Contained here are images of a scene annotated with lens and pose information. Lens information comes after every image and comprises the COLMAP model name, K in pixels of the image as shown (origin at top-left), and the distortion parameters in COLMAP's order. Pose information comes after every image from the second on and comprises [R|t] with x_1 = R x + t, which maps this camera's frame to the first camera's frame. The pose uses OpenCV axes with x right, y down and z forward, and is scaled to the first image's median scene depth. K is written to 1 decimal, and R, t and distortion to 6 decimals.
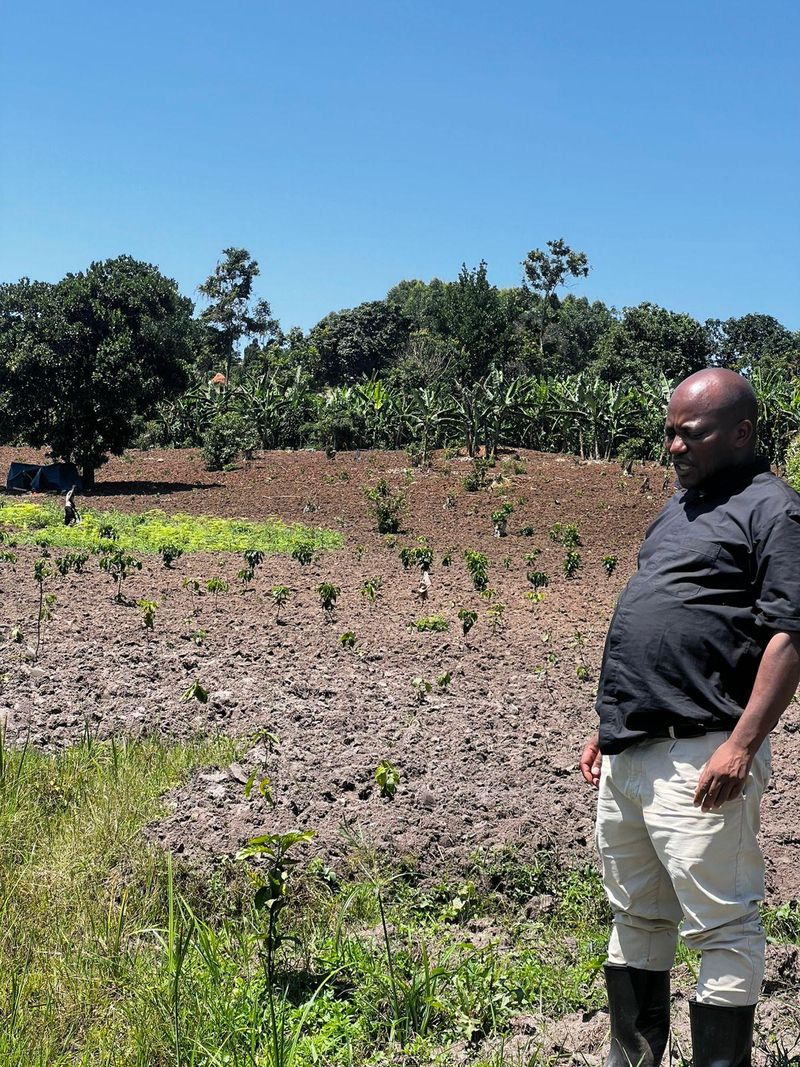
lens RADIAL K [[2382.4, 0, 377.7], [0, 2382.4, 533.4], [0, 0, 1]] dist [-0.245547, 6.380553]
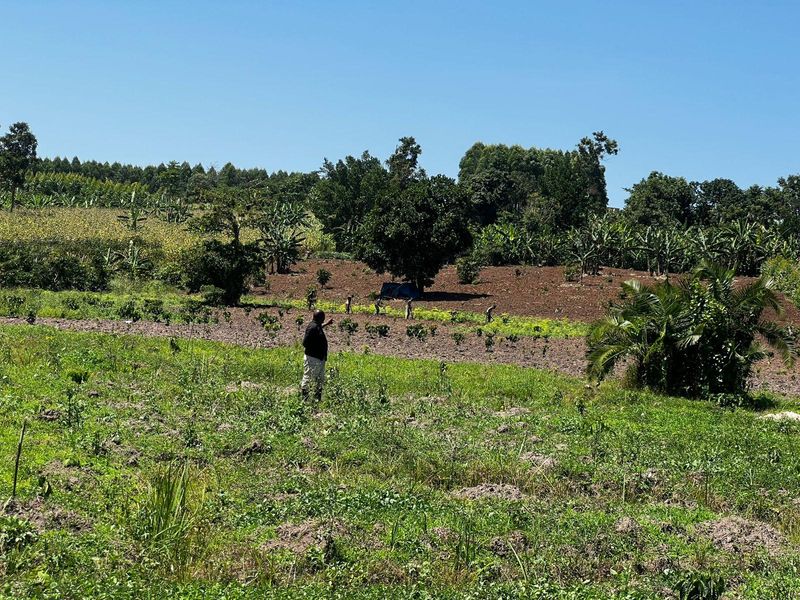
lens RADIAL K [[1786.2, 0, 401.3], [0, 1786.2, 269.7], [0, 0, 1]] dist [-0.245547, 6.380553]
pose [[0.999777, 0.006377, 0.020110, -0.097756], [-0.006068, 0.999863, -0.015374, -0.010691], [-0.020205, 0.015249, 0.999680, -0.254247]]
